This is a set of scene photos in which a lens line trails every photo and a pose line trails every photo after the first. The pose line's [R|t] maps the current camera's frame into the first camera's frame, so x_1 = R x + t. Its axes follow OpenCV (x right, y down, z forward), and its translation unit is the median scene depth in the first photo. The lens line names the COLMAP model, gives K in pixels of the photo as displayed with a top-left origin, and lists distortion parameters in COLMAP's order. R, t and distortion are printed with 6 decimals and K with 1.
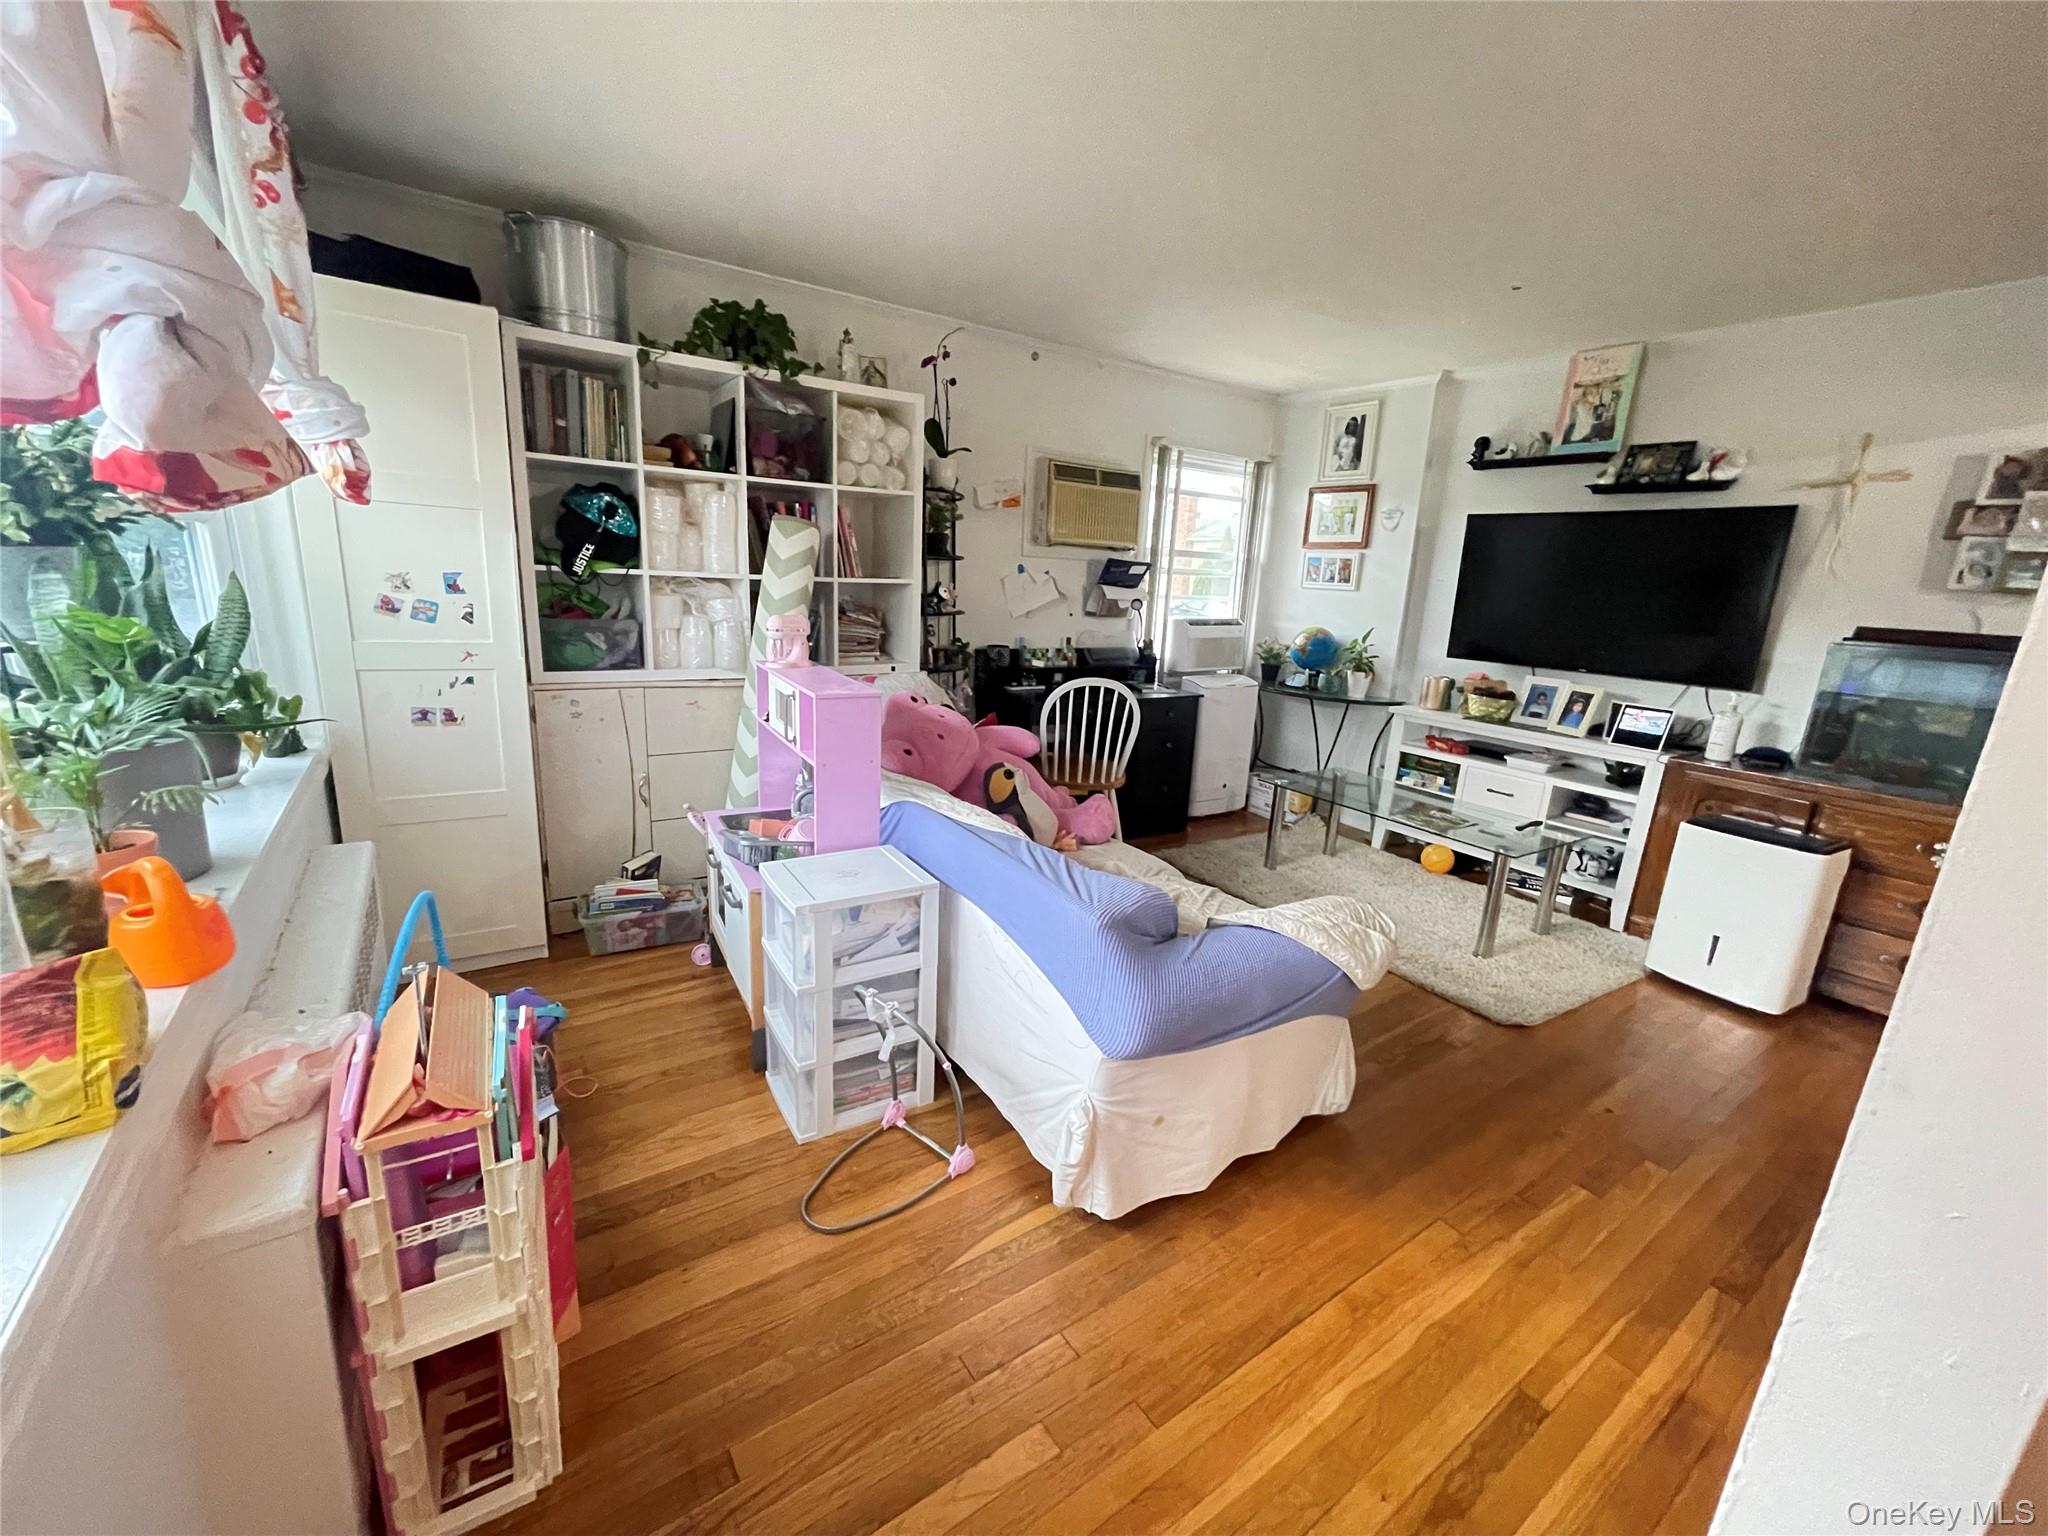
lens RADIAL K [[821.4, 0, 1023.8], [0, 821.4, 771.0], [0, 0, 1]] dist [-0.000061, -0.000175]
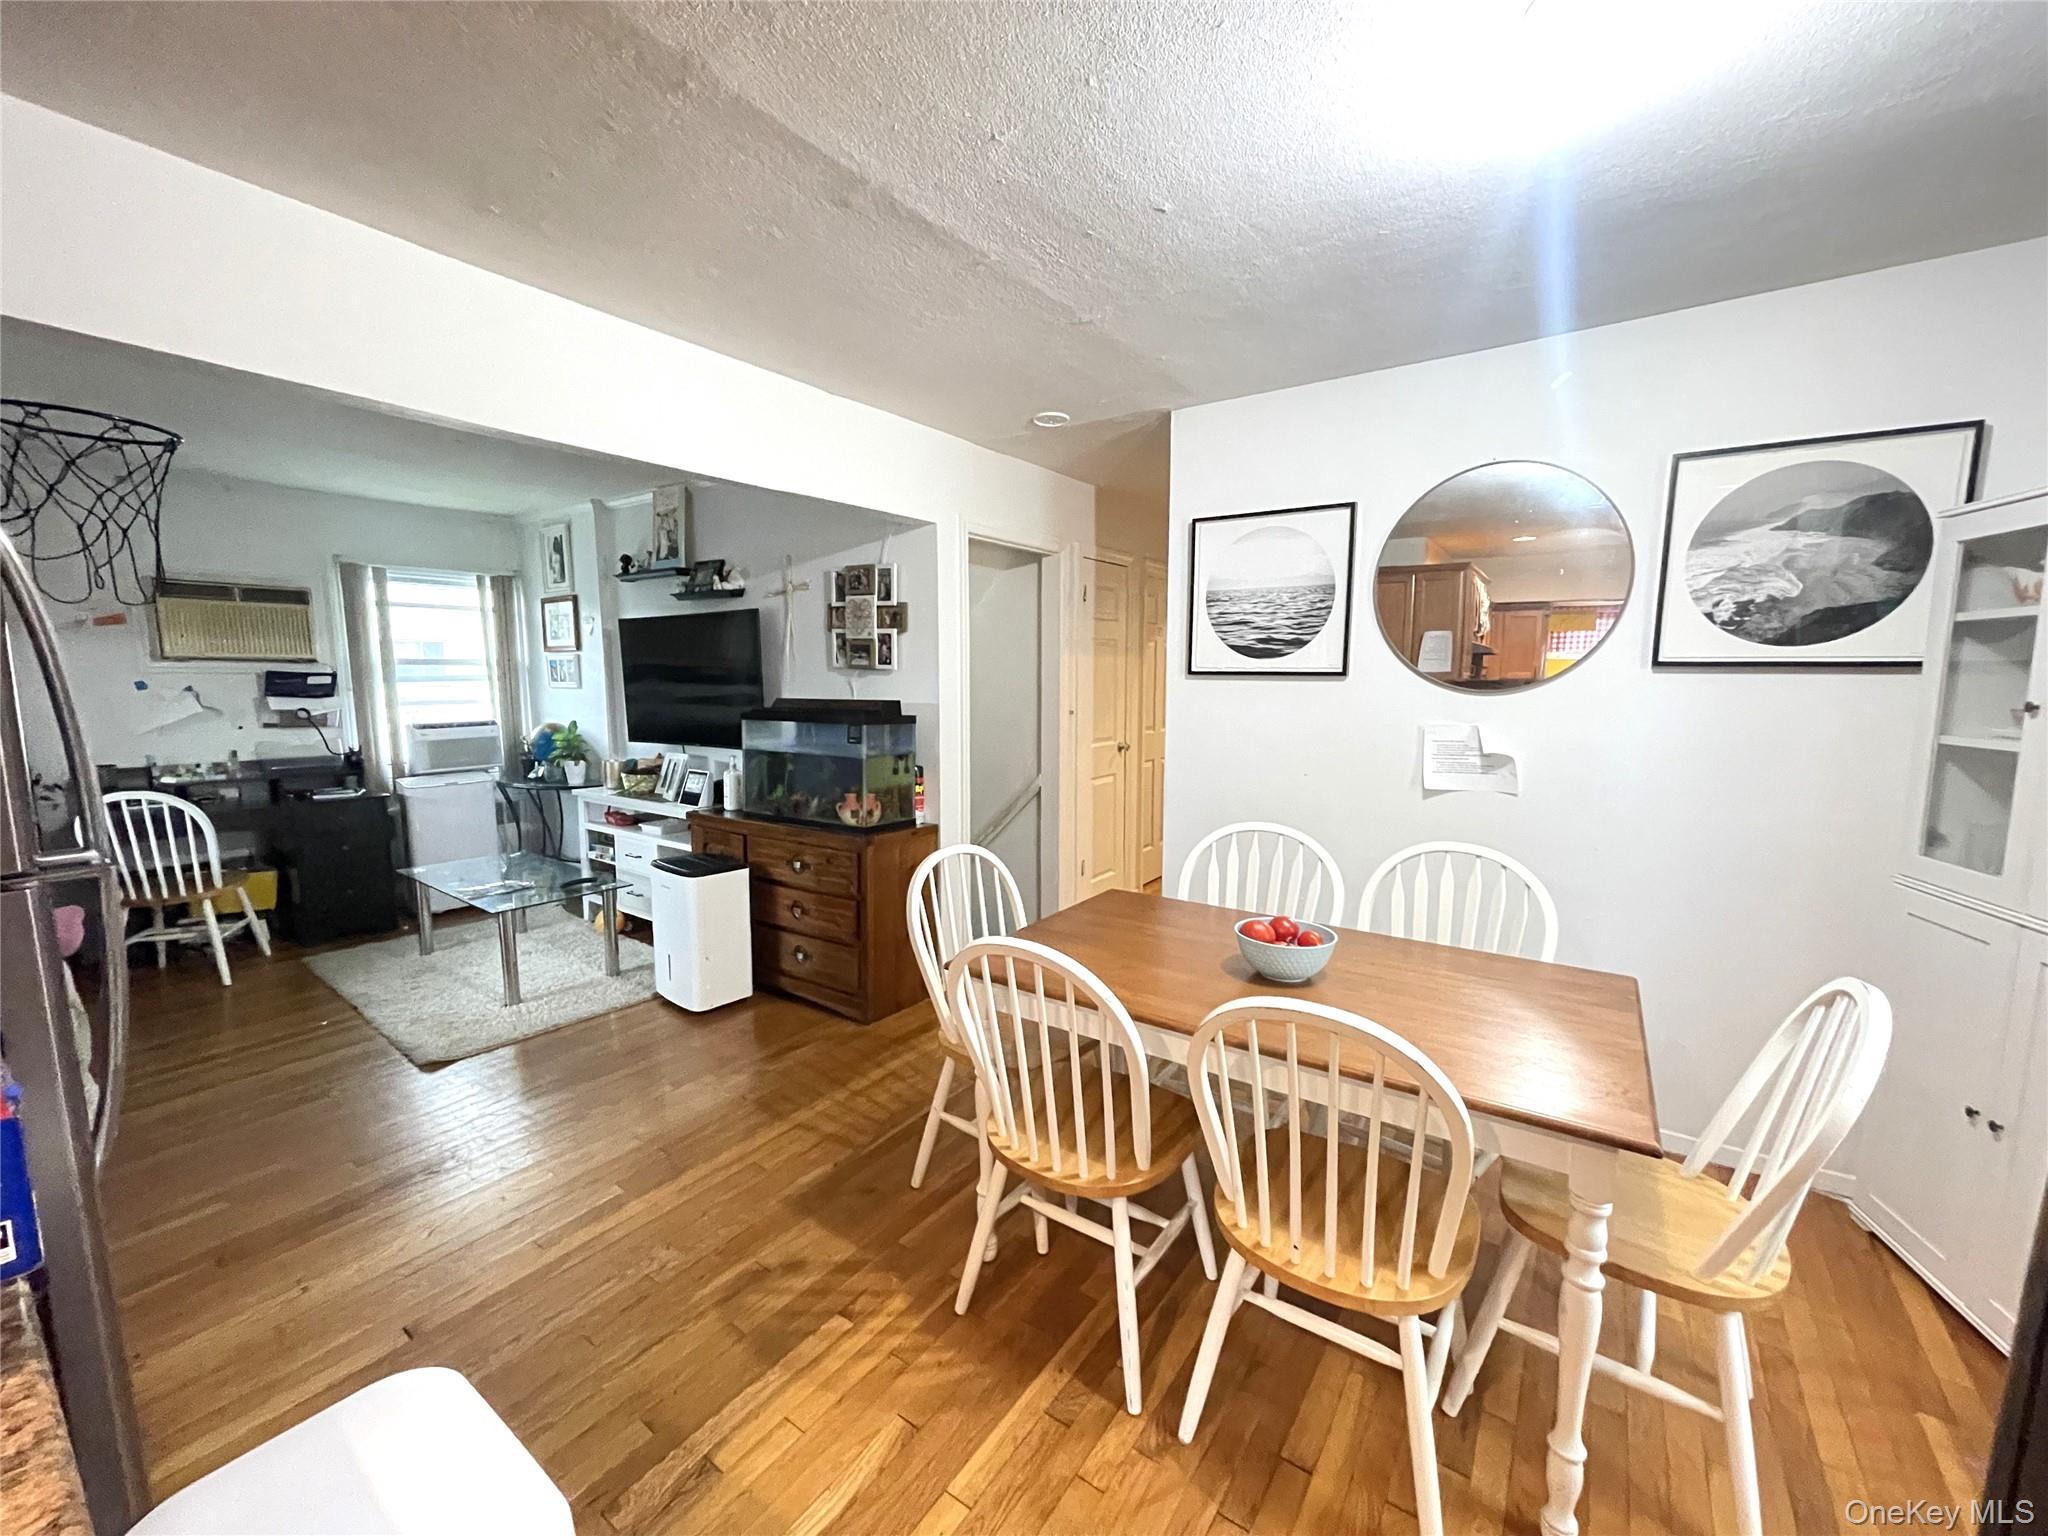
lens RADIAL K [[821.4, 0, 1010.6], [0, 821.4, 779.6], [0, 0, 1]] dist [-0.000061, -0.000175]
pose [[0.943455, -0.090203, 0.318992, 0.628917], [0.122999, 0.988832, -0.084164, 0.071352], [-0.307838, 0.118640, 0.944013, -0.220805]]
